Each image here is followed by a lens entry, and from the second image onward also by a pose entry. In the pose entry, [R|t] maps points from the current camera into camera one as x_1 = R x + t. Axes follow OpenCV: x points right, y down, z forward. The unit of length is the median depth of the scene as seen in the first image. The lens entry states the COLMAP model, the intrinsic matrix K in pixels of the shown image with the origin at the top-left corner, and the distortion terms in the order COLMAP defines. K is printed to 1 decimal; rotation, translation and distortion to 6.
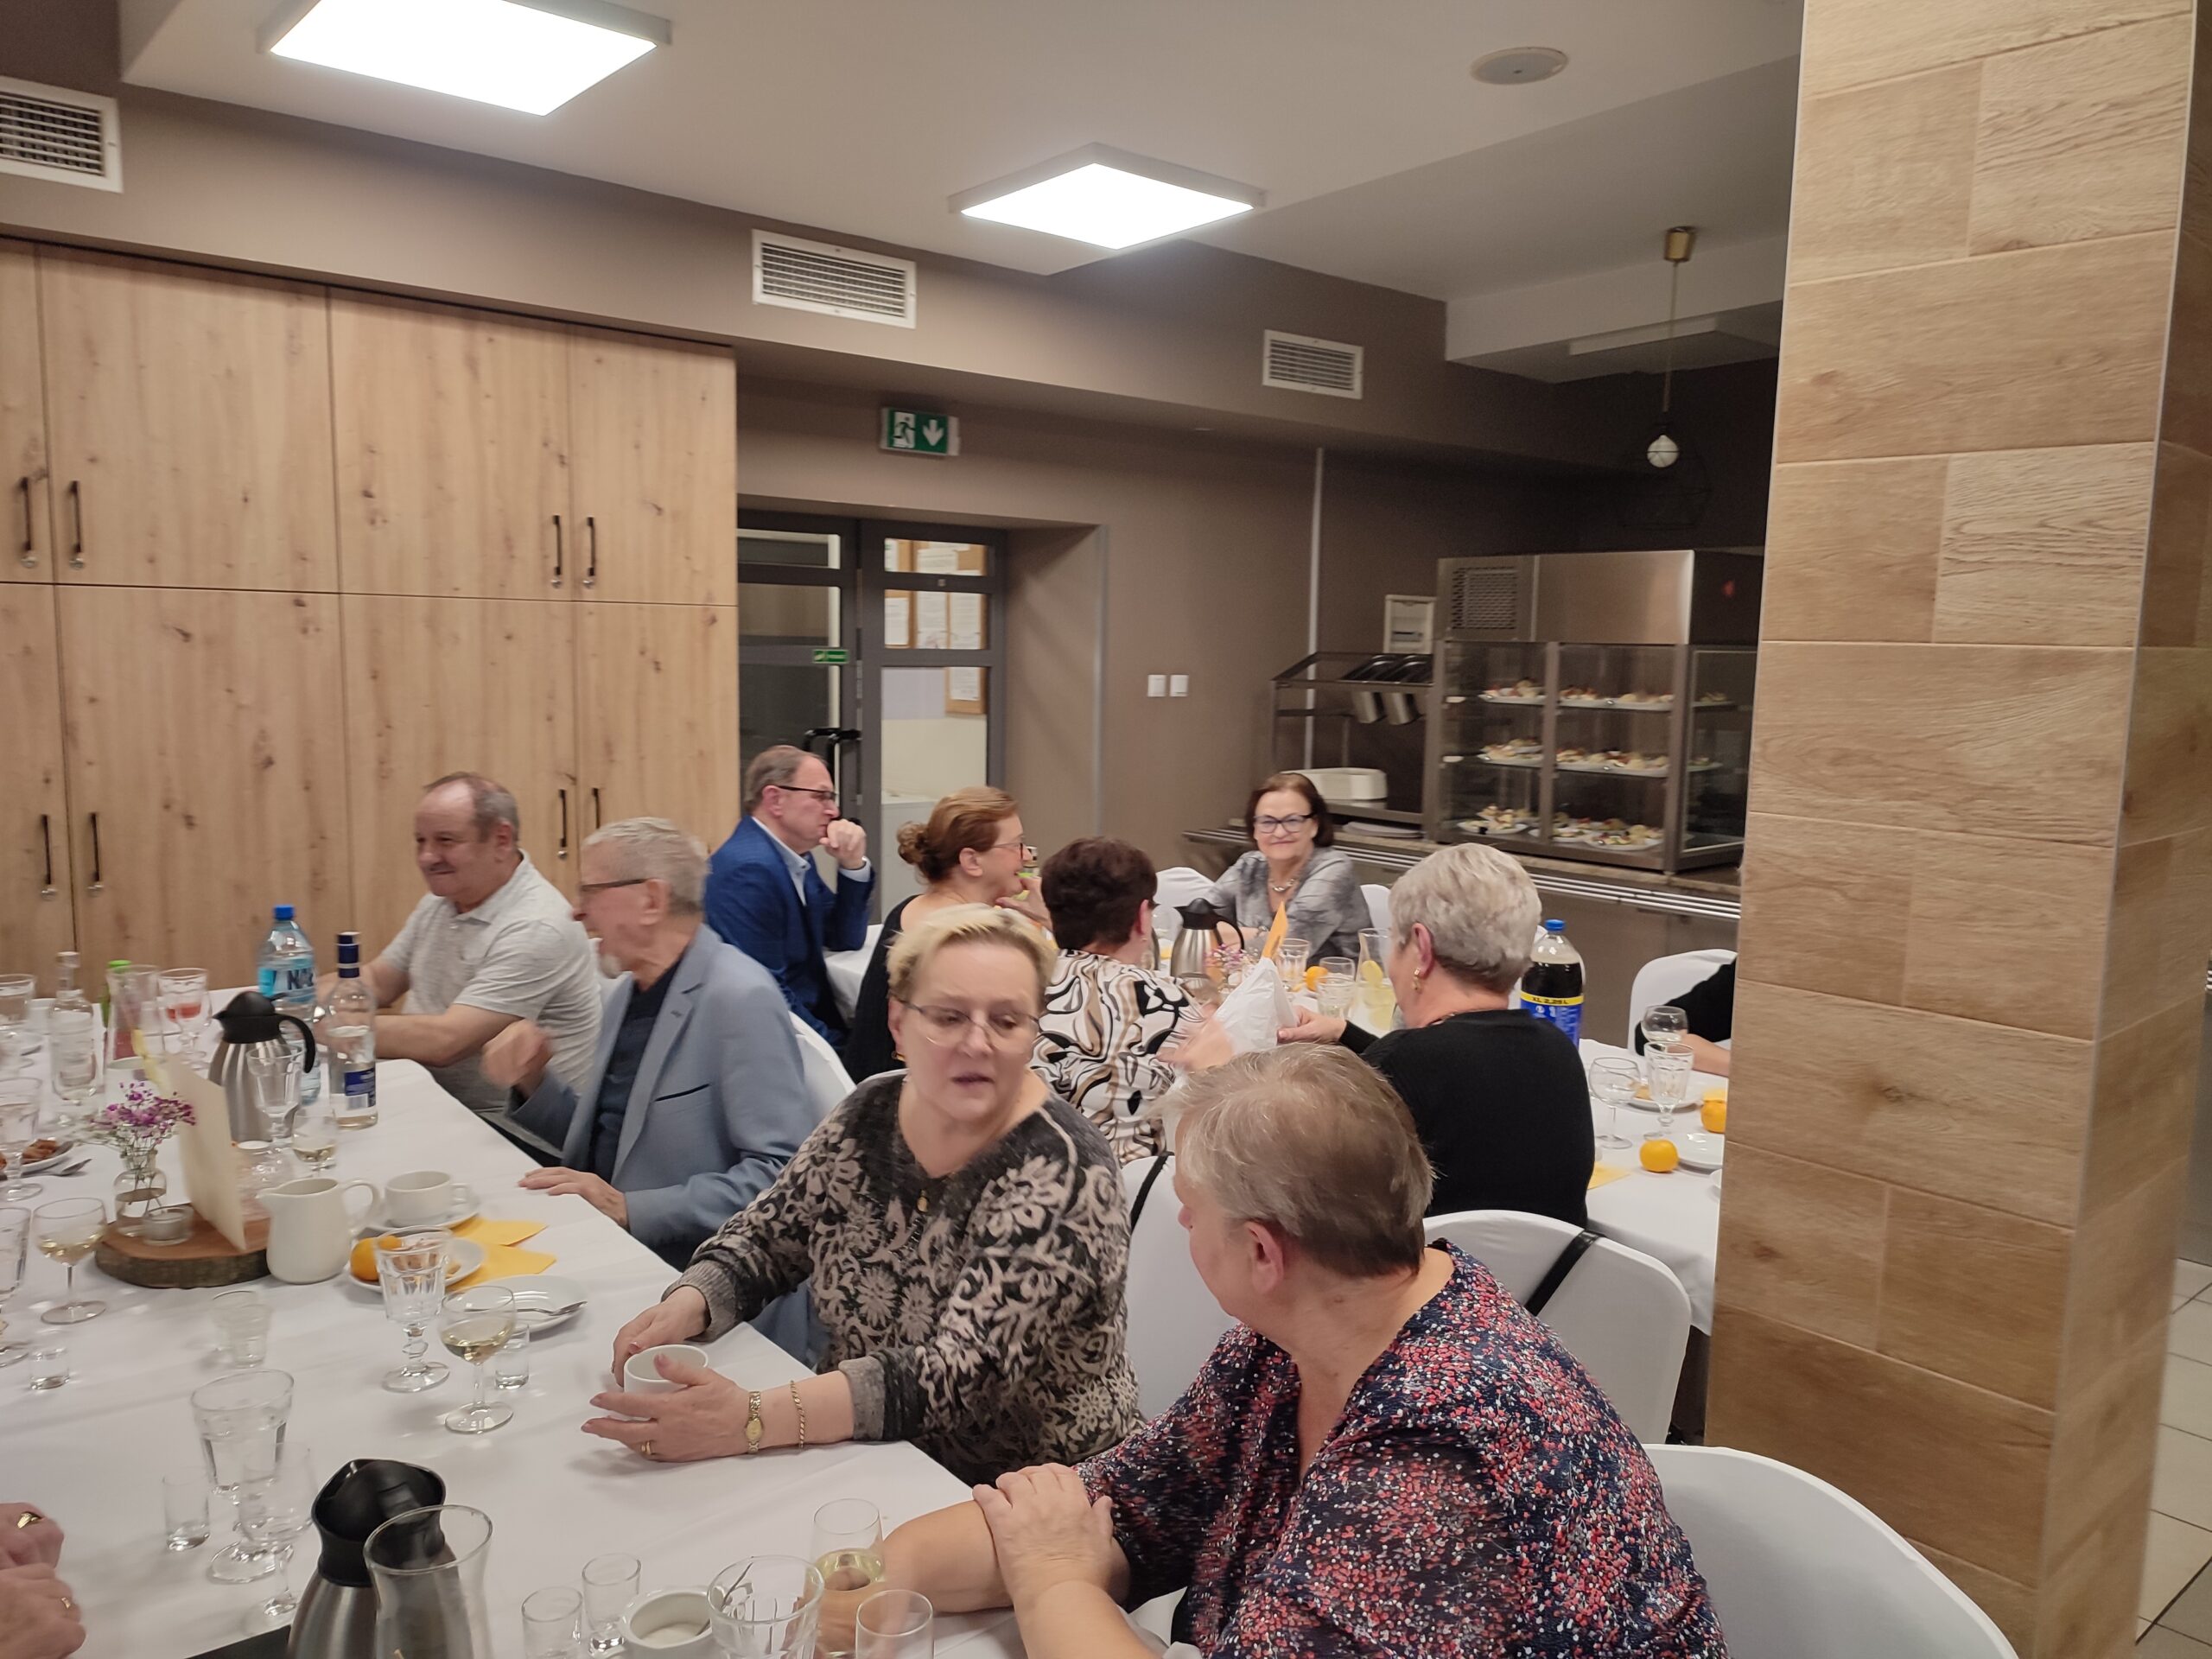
lens RADIAL K [[1584.0, 0, 1111.2], [0, 1584.0, 841.4], [0, 0, 1]] dist [0.027551, -0.024920]
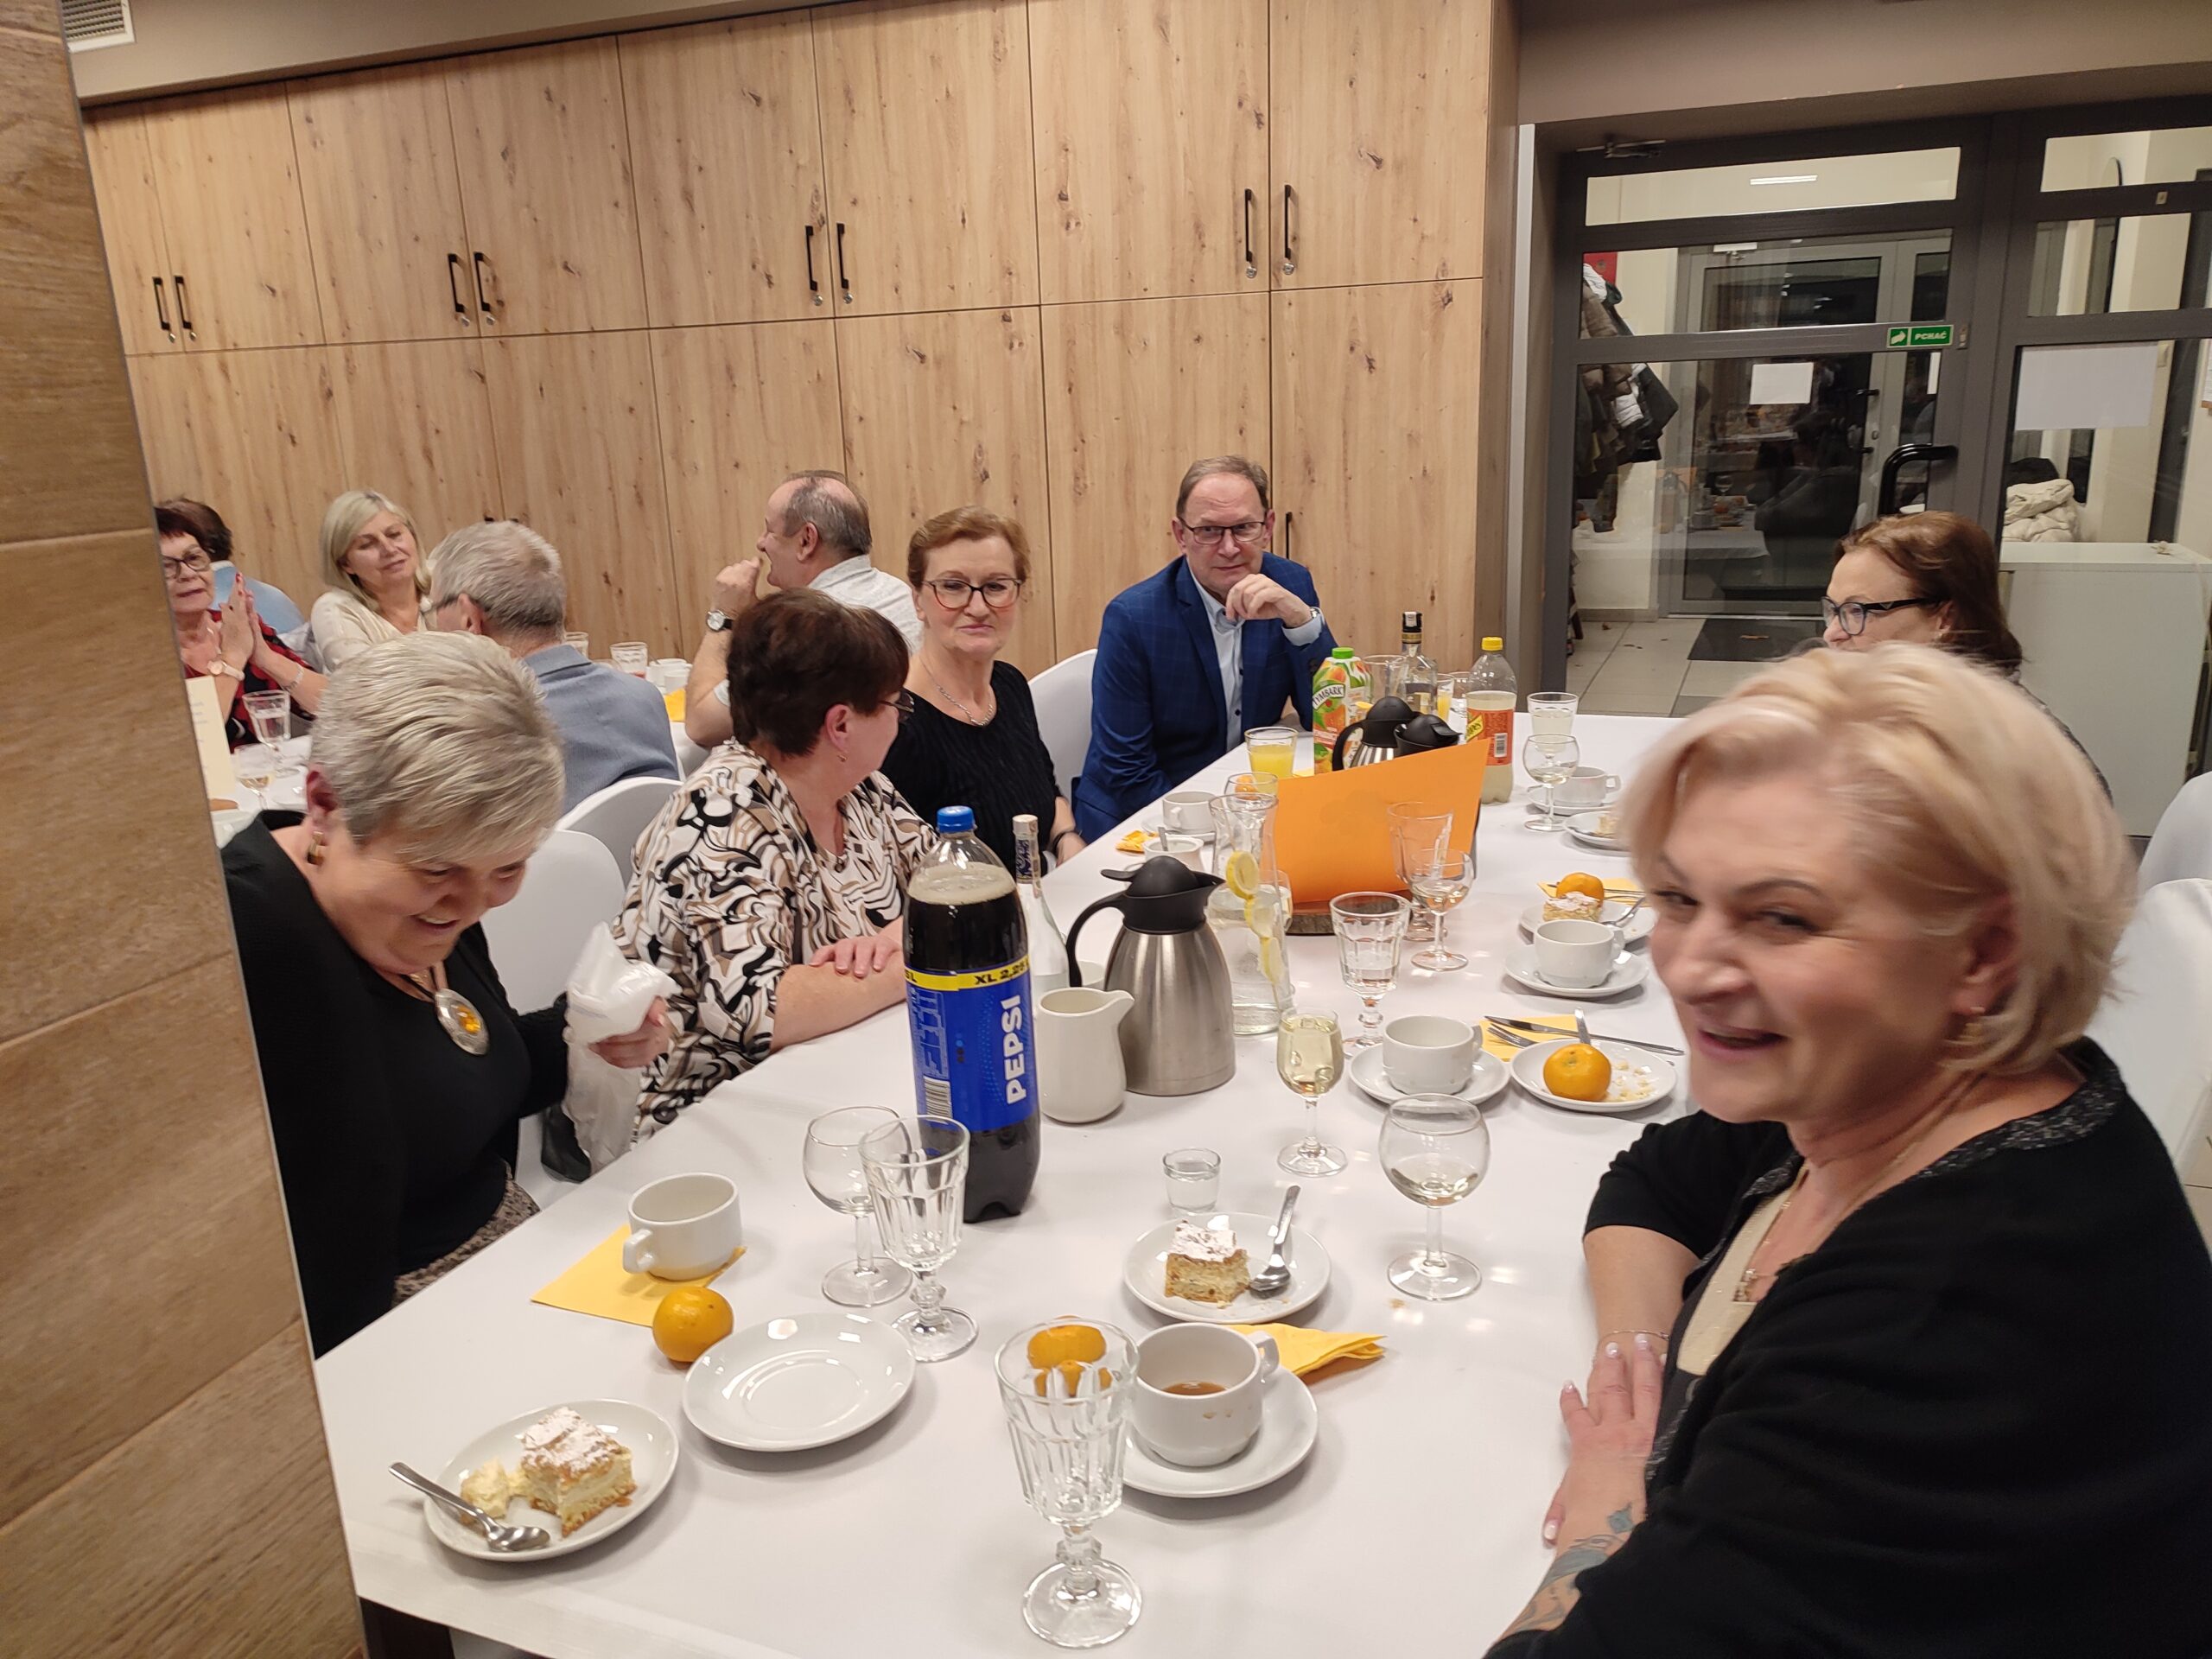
lens RADIAL K [[1584.0, 0, 1104.1], [0, 1584.0, 841.2], [0, 0, 1]] dist [0.027551, -0.024920]
pose [[0.449706, 0.208852, -0.868415, 0.437143], [-0.065780, 0.977381, 0.200994, -0.026154], [0.890751, -0.033264, 0.453273, 0.516826]]
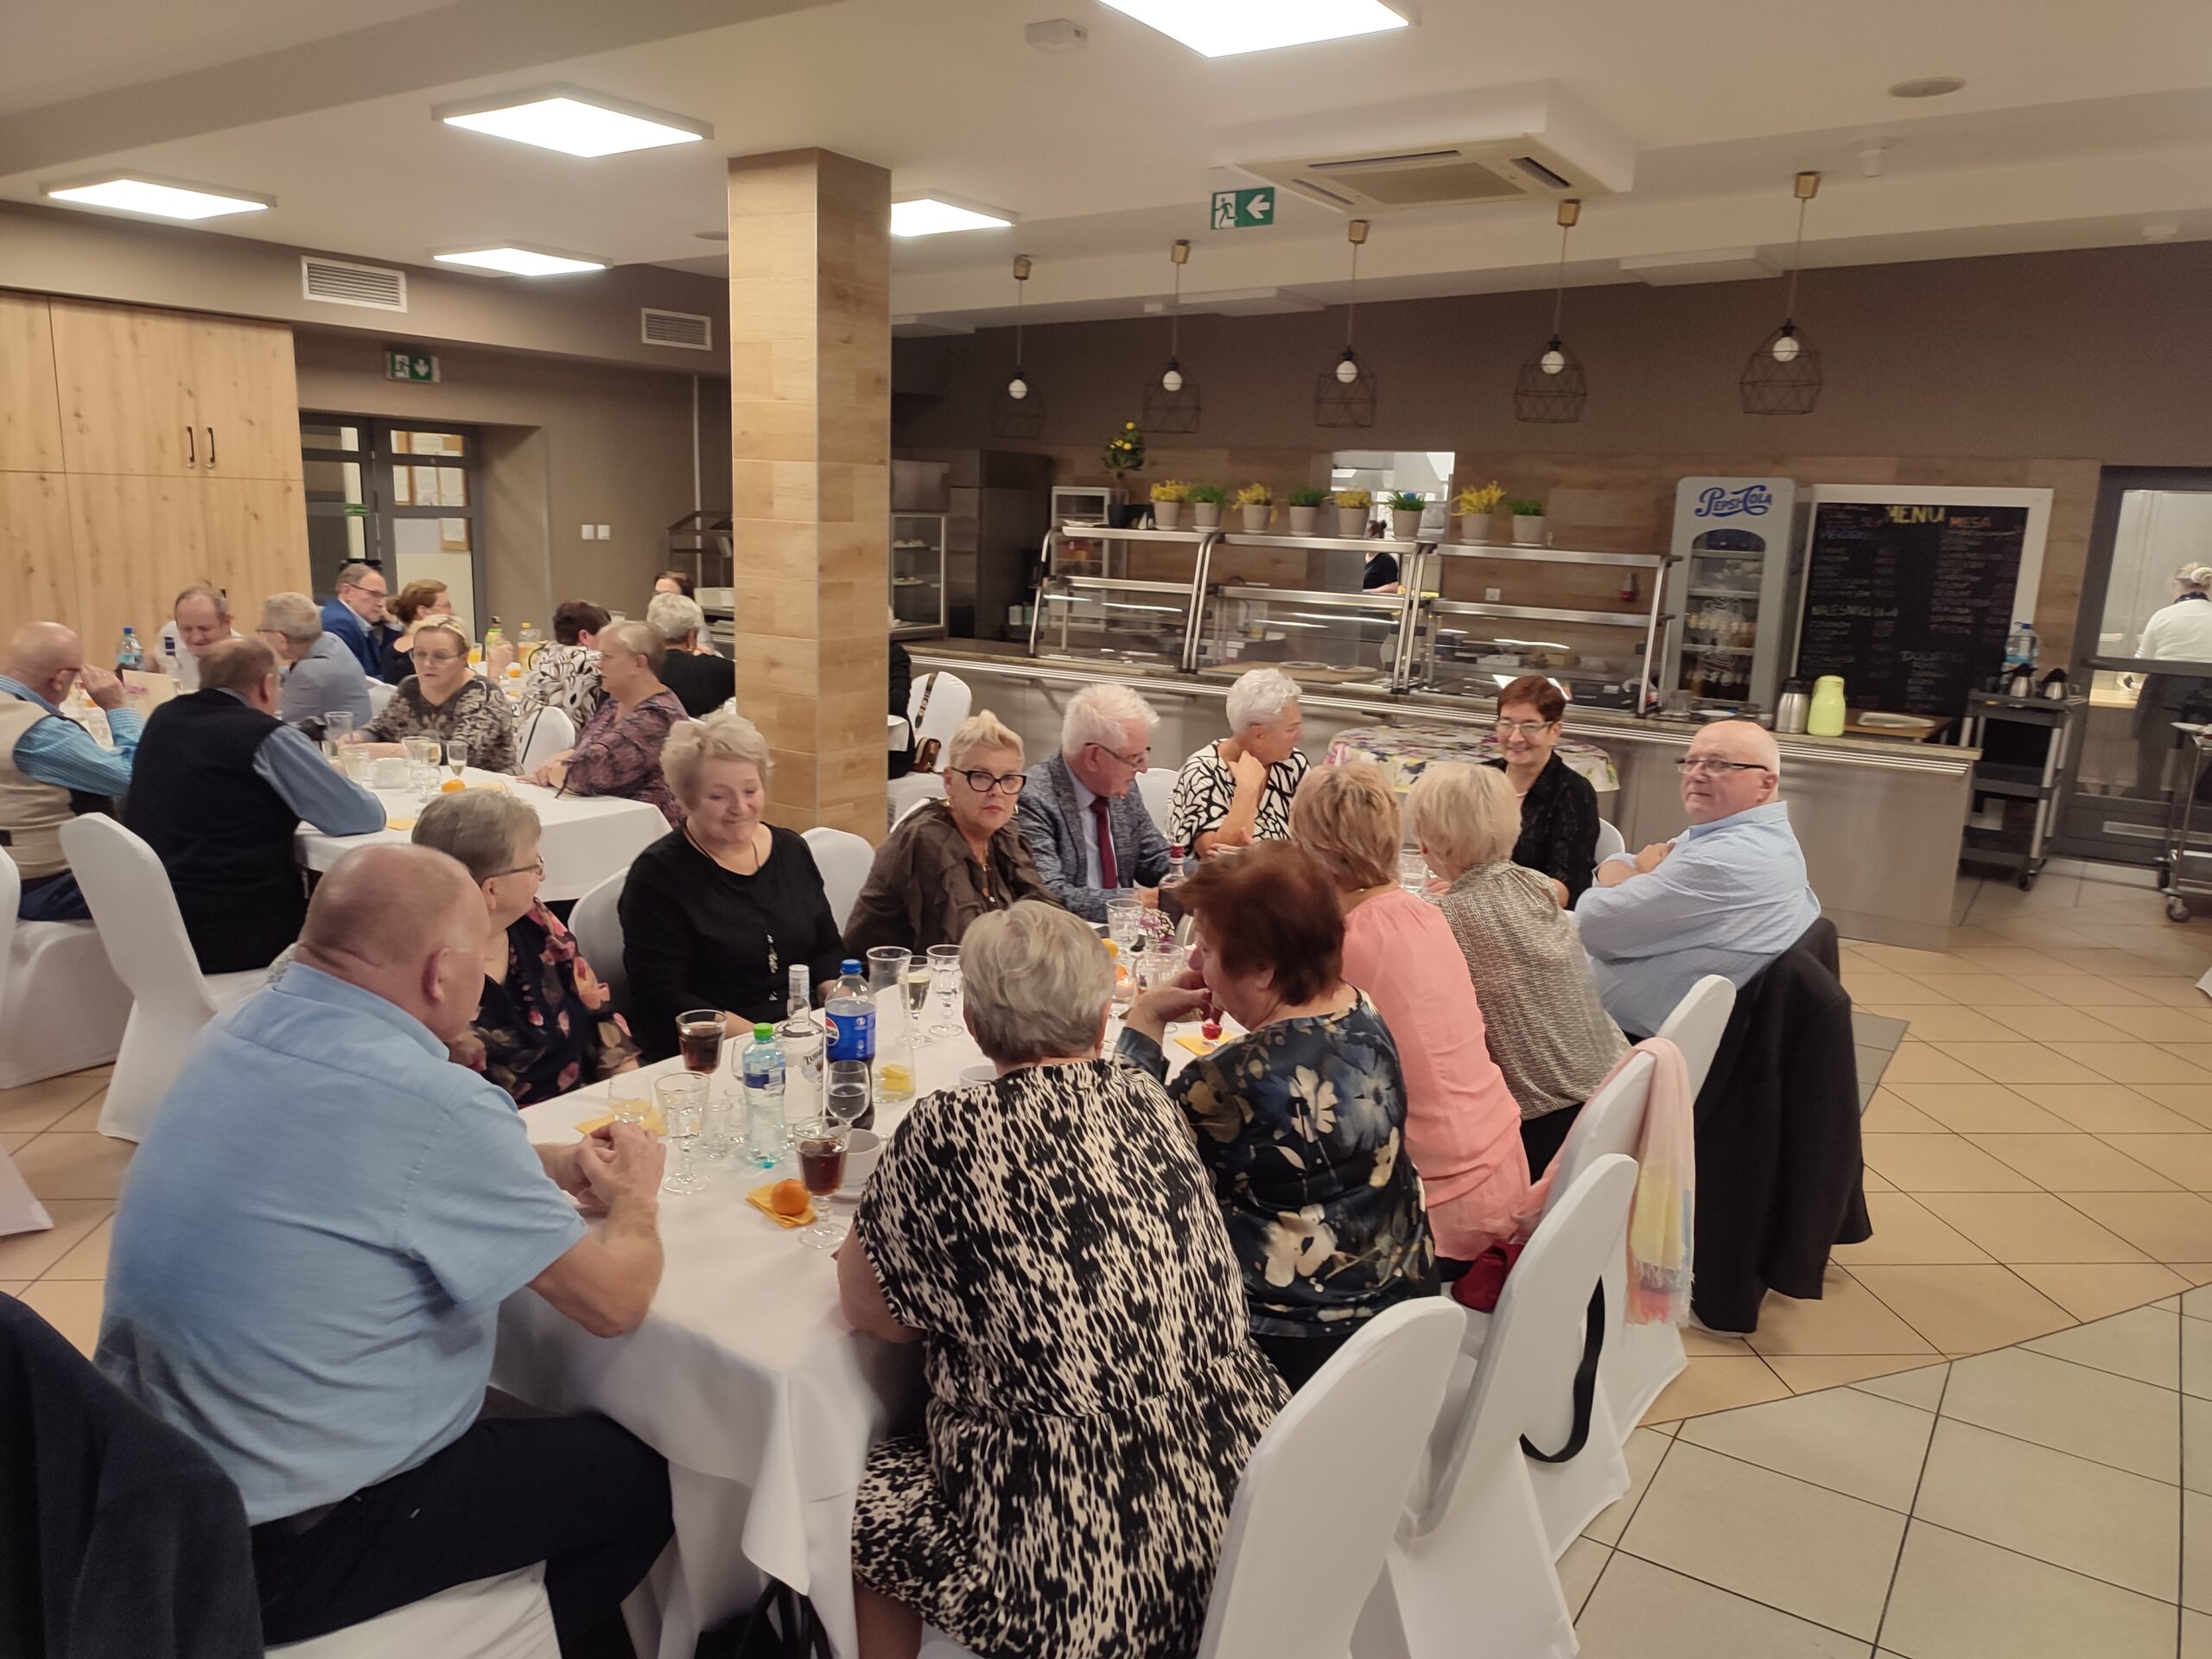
lens RADIAL K [[1584.0, 0, 1104.4], [0, 1584.0, 851.6], [0, 0, 1]] dist [0.027551, -0.024920]
pose [[0.958824, -0.047121, 0.280064, 0.091465], [0.019558, 0.994754, 0.100410, 0.095348], [-0.283326, -0.090798, 0.954716, -0.944014]]
